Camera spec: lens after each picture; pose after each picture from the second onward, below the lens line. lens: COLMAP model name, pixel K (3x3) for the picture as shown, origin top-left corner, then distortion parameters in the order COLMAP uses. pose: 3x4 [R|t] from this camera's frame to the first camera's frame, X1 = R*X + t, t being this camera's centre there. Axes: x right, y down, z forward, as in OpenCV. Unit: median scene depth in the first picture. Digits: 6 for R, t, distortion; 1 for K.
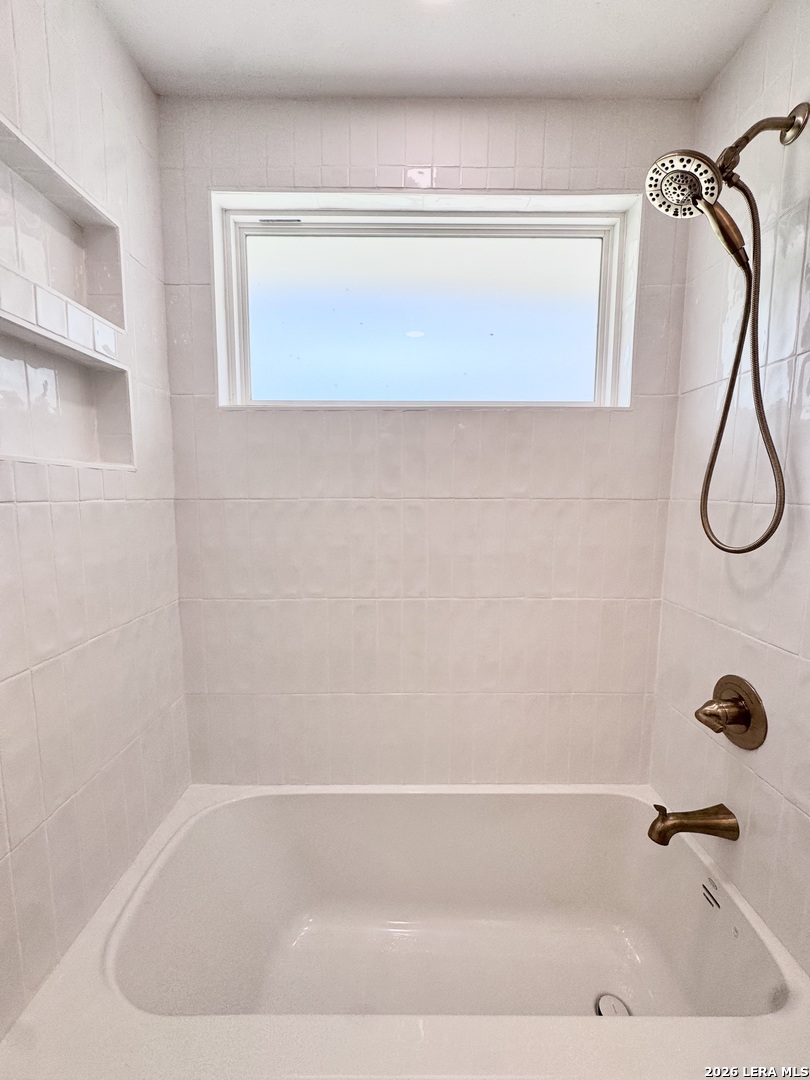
lens RADIAL K [[433.9, 0, 406.4], [0, 433.9, 539.7], [0, 0, 1]] dist [-0.003255, 0.000159]
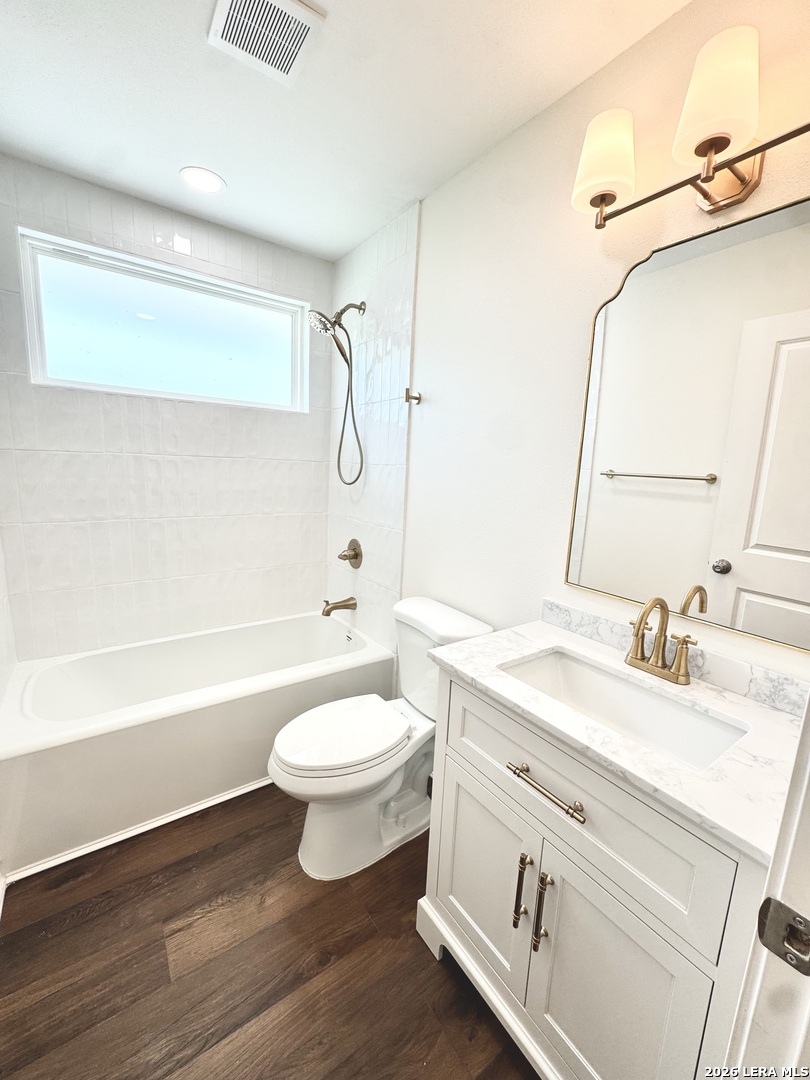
lens RADIAL K [[433.9, 0, 404.7], [0, 433.9, 538.7], [0, 0, 1]] dist [-0.003255, 0.000159]
pose [[0.817474, -0.066019, 0.572170, -0.342742], [0.022135, 0.996276, 0.083329, 0.124253], [-0.575540, -0.055455, 0.815891, -1.047968]]
